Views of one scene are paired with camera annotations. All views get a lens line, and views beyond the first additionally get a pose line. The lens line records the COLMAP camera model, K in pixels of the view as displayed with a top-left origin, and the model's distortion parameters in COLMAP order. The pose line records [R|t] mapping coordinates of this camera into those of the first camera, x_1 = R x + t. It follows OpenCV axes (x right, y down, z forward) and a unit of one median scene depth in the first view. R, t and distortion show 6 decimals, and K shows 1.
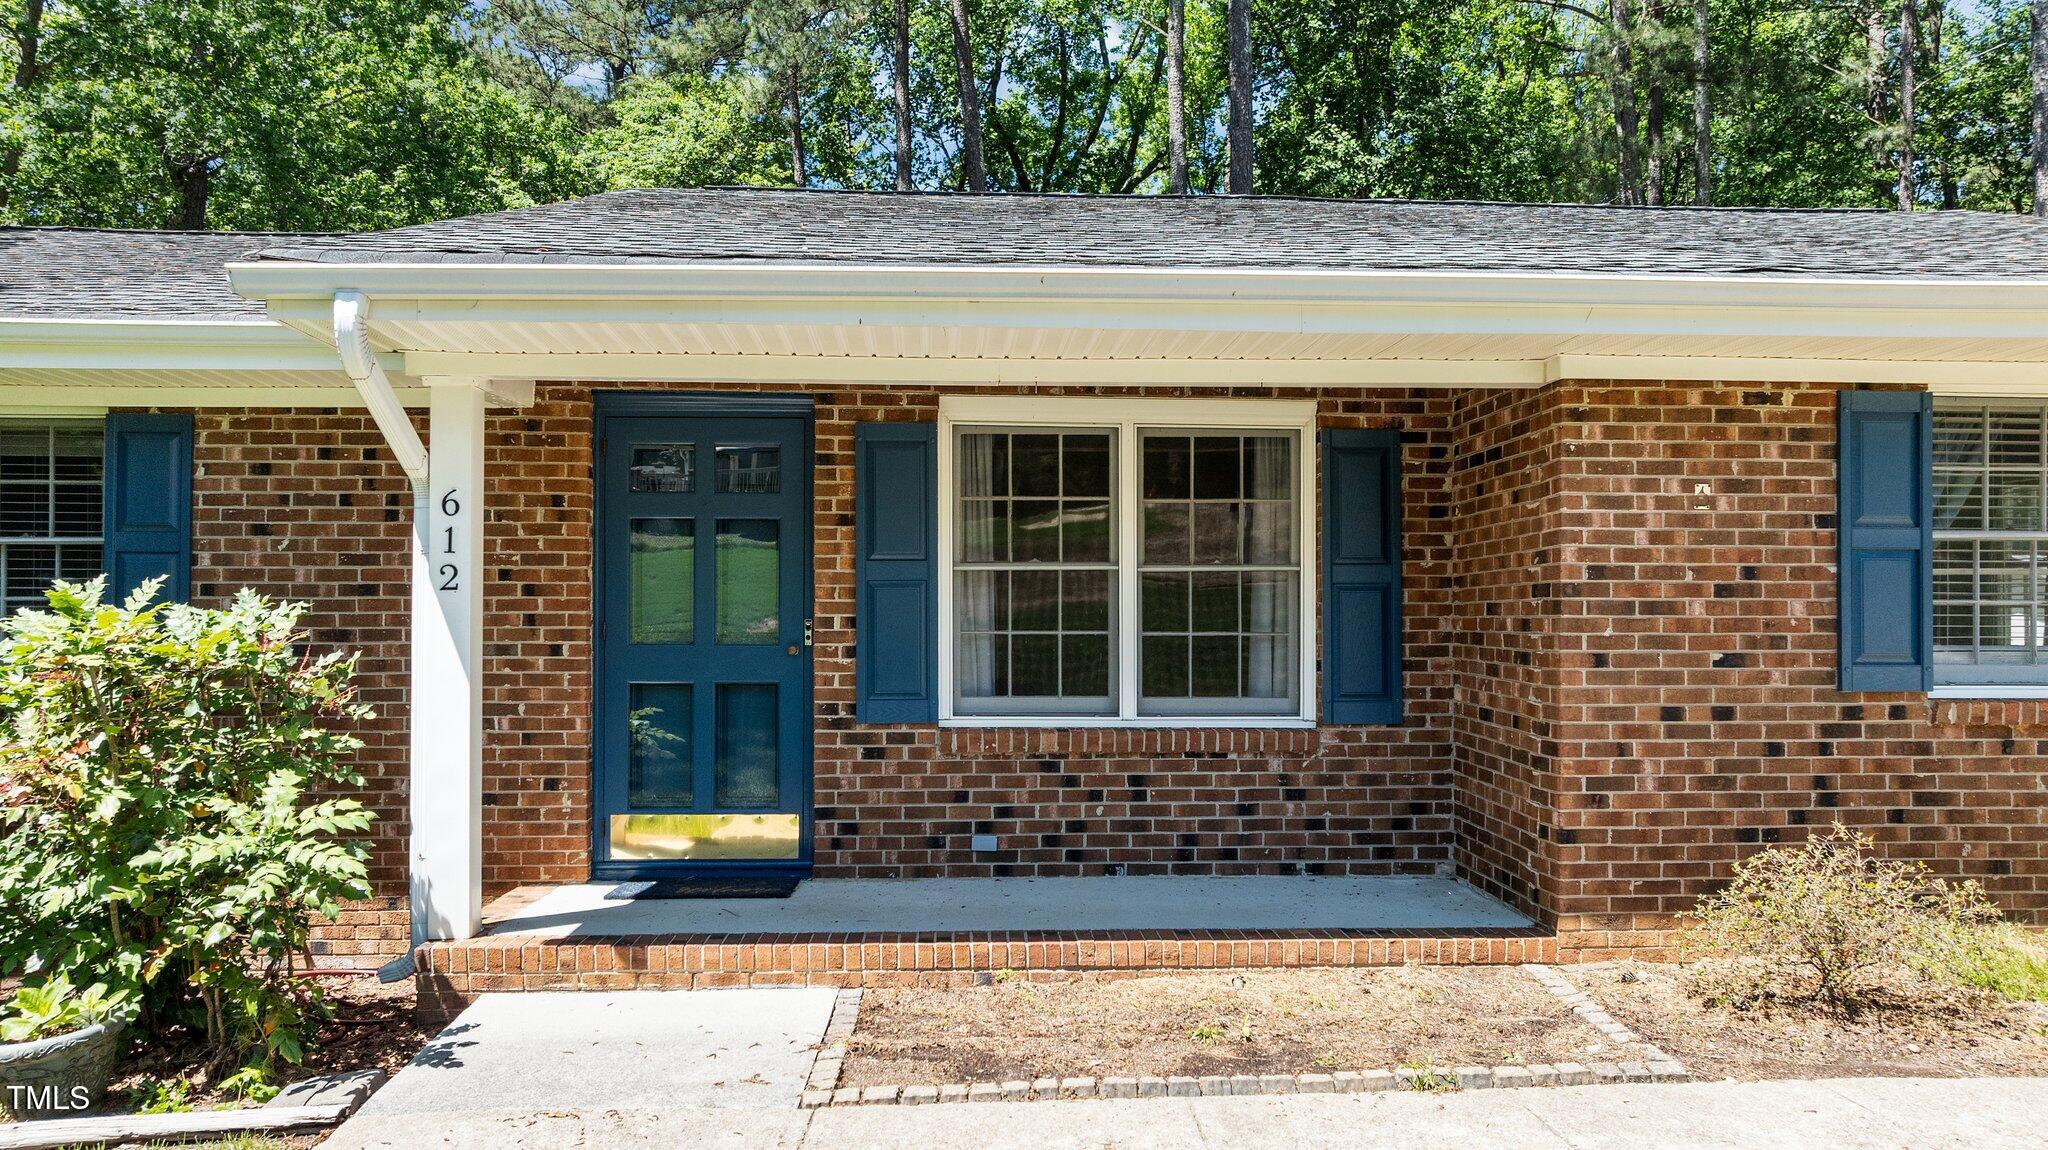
lens RADIAL K [[1464.2, 0, 1025.9], [0, 1464.2, 584.1], [0, 0, 1]] dist [-0.022028, 0.013429]
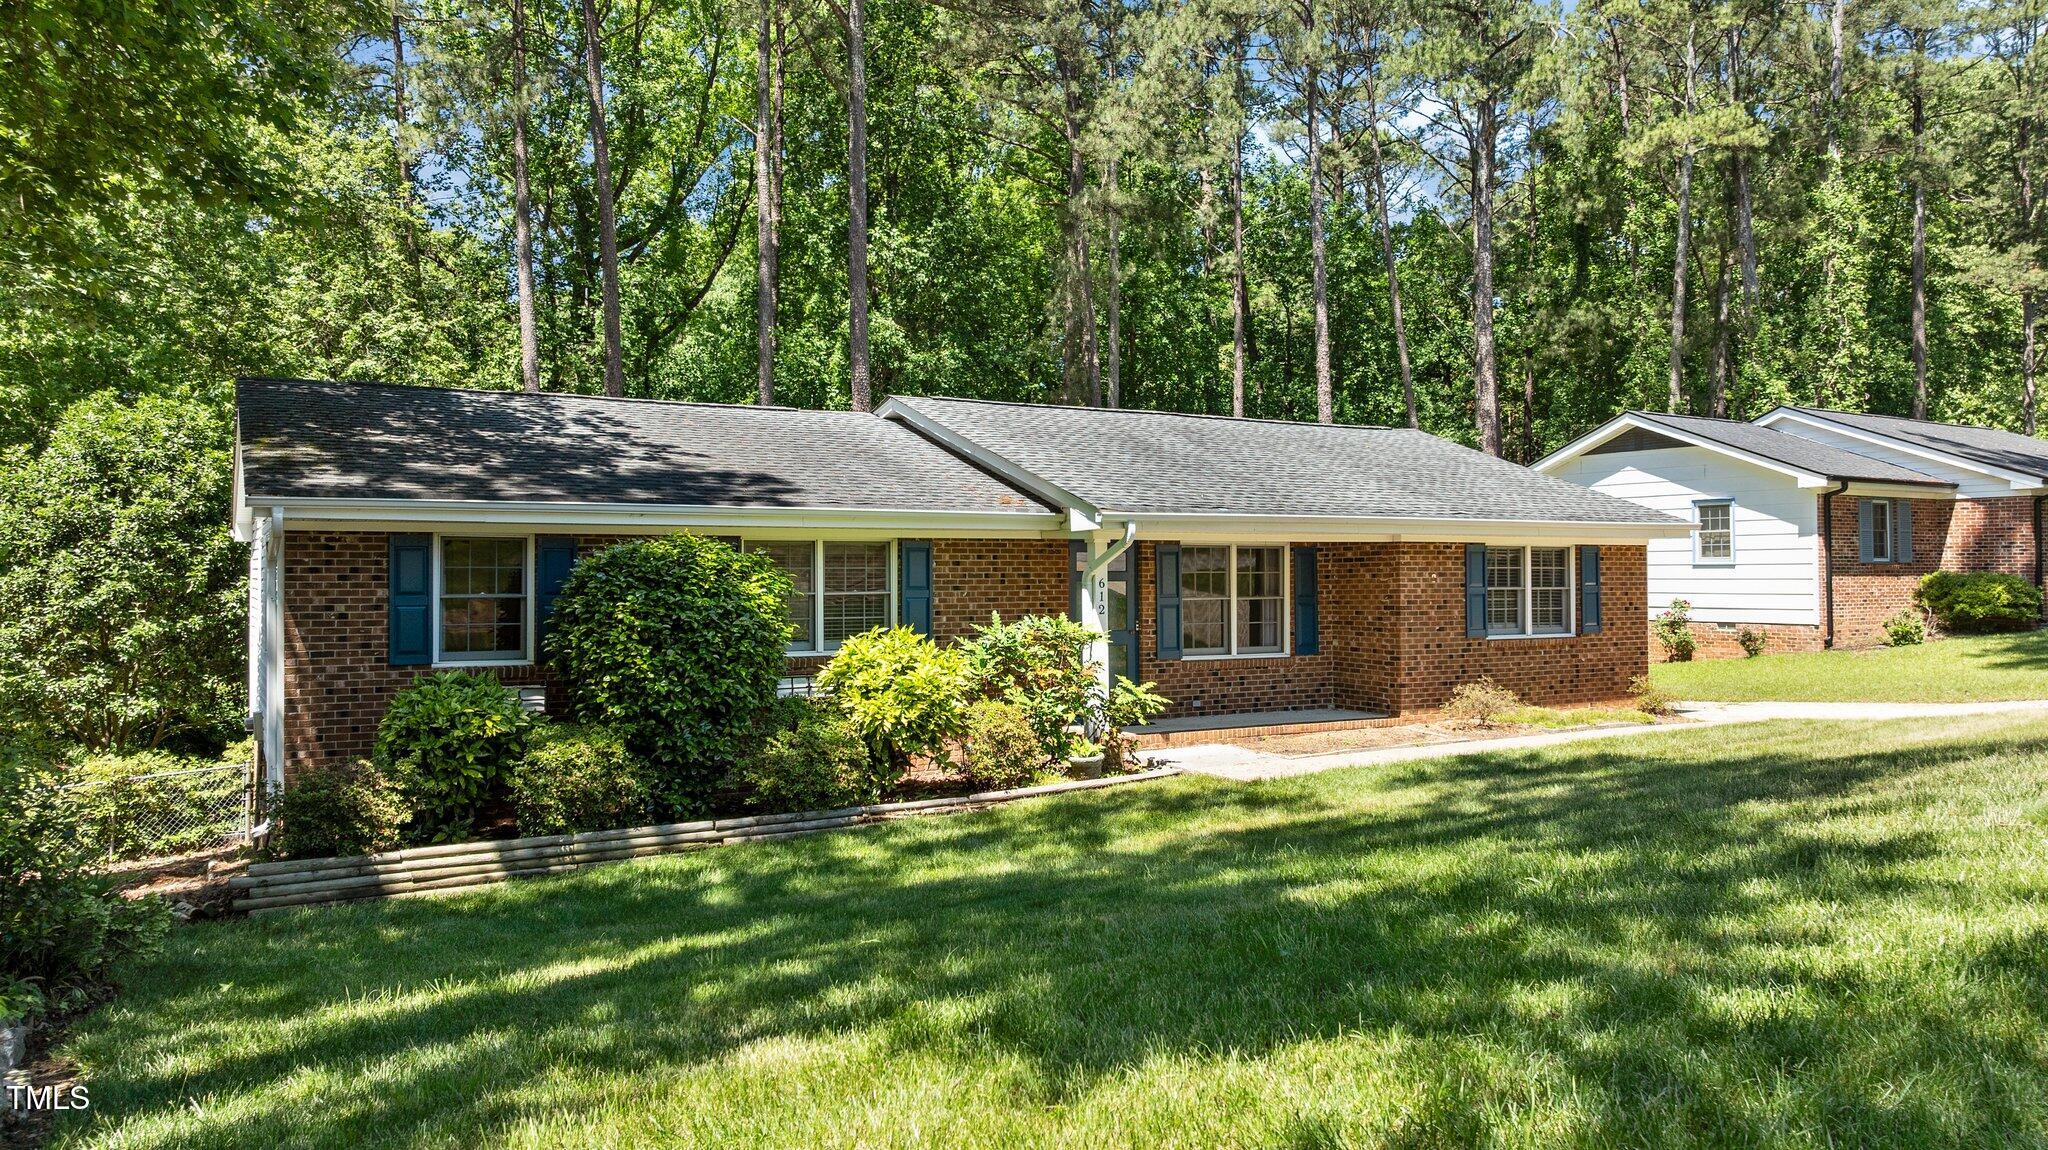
lens RADIAL K [[1454.5, 0, 1023.3], [0, 1454.5, 556.8], [0, 0, 1]] dist [-0.037798, -0.001799]
pose [[0.891092, 0.001711, 0.453820, -1.507968], [-0.002500, 0.999996, 0.001138, -0.091669], [-0.453816, -0.002149, 0.891093, -1.206122]]
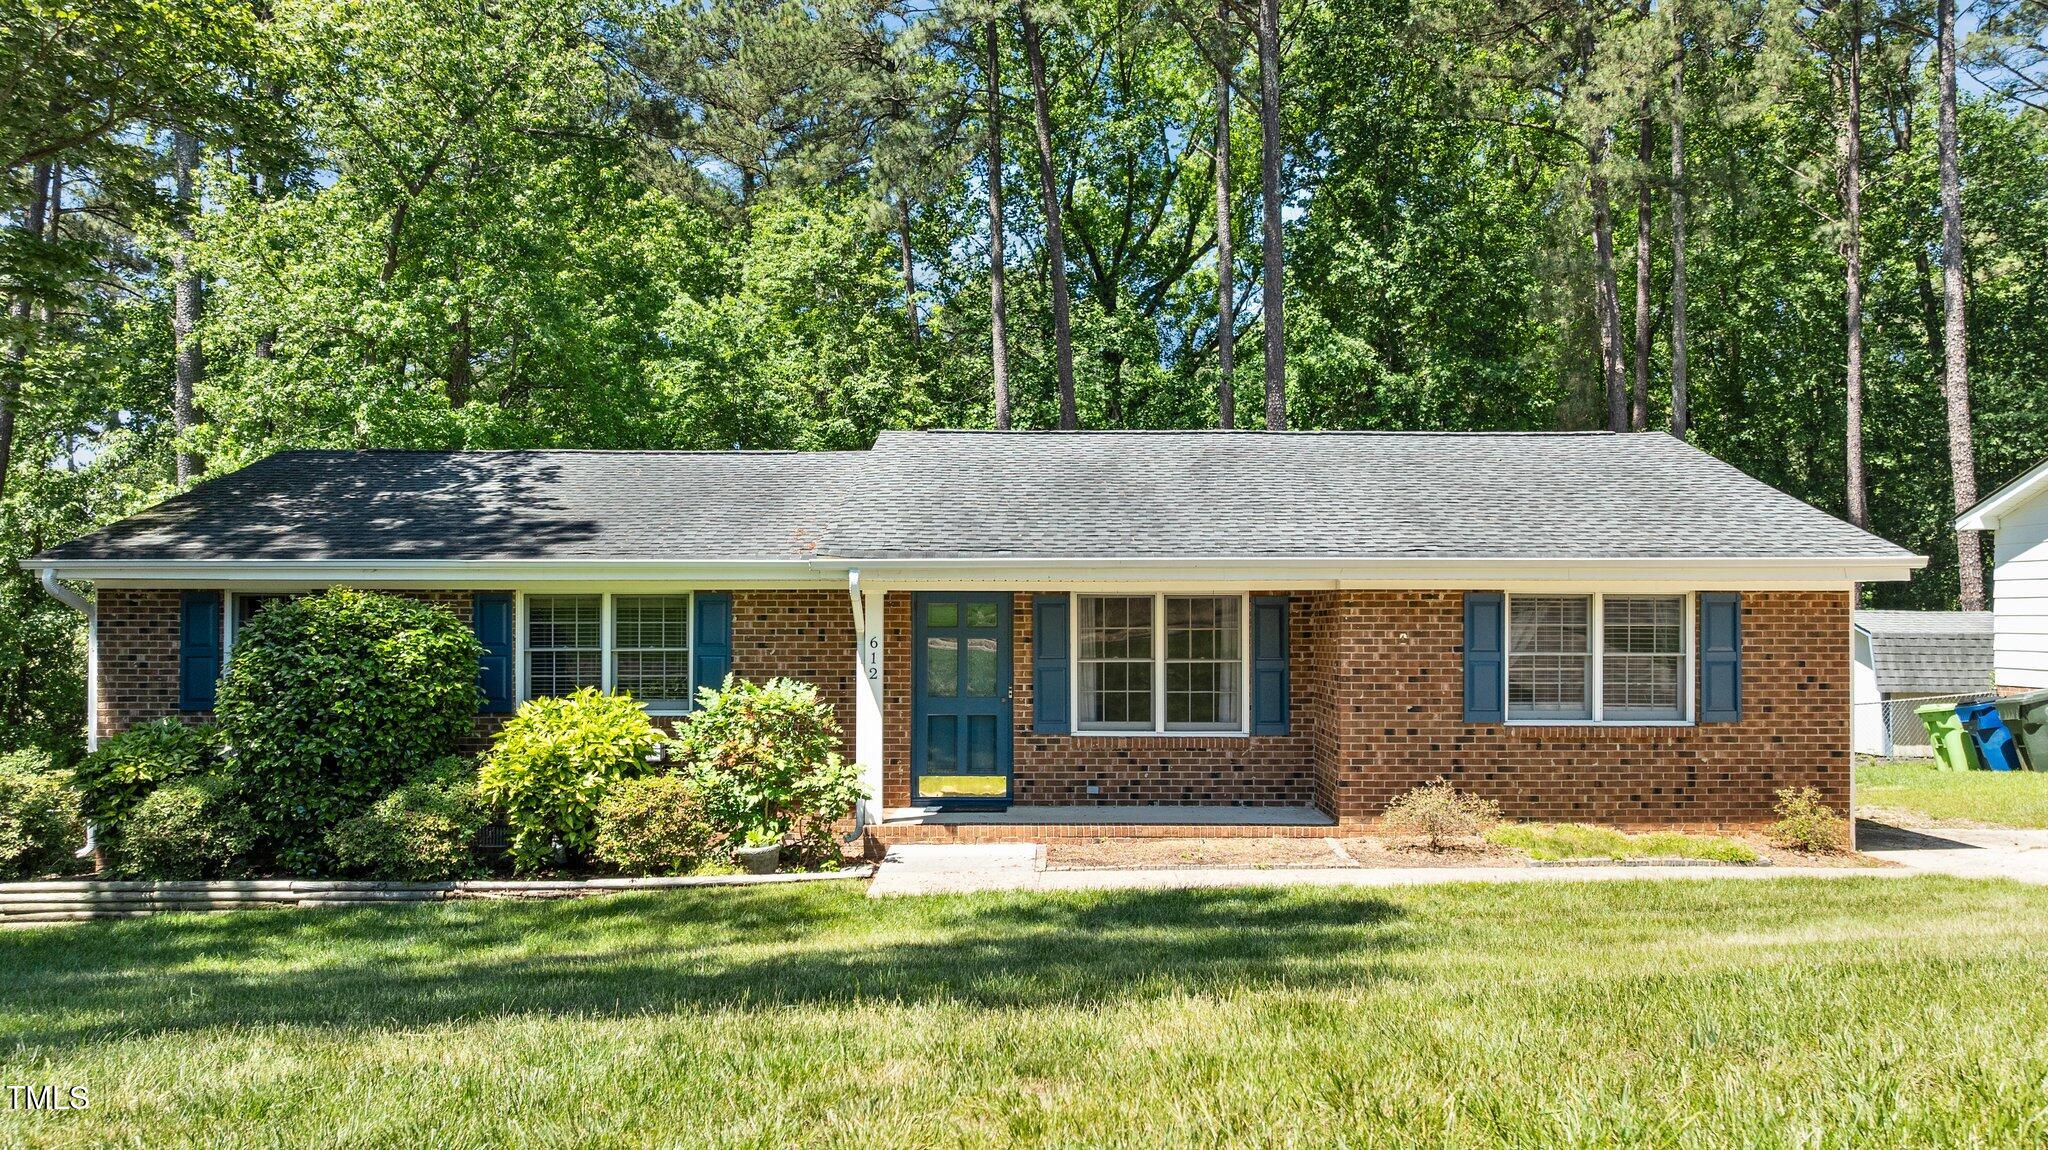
lens RADIAL K [[1457.1, 0, 1018.3], [0, 1457.1, 589.7], [0, 0, 1]] dist [-0.023078, -0.000719]
pose [[0.998650, -0.001369, -0.051934, -0.025830], [0.001272, 0.999997, -0.001895, -0.114455], [0.051936, 0.001826, 0.998649, -1.150488]]
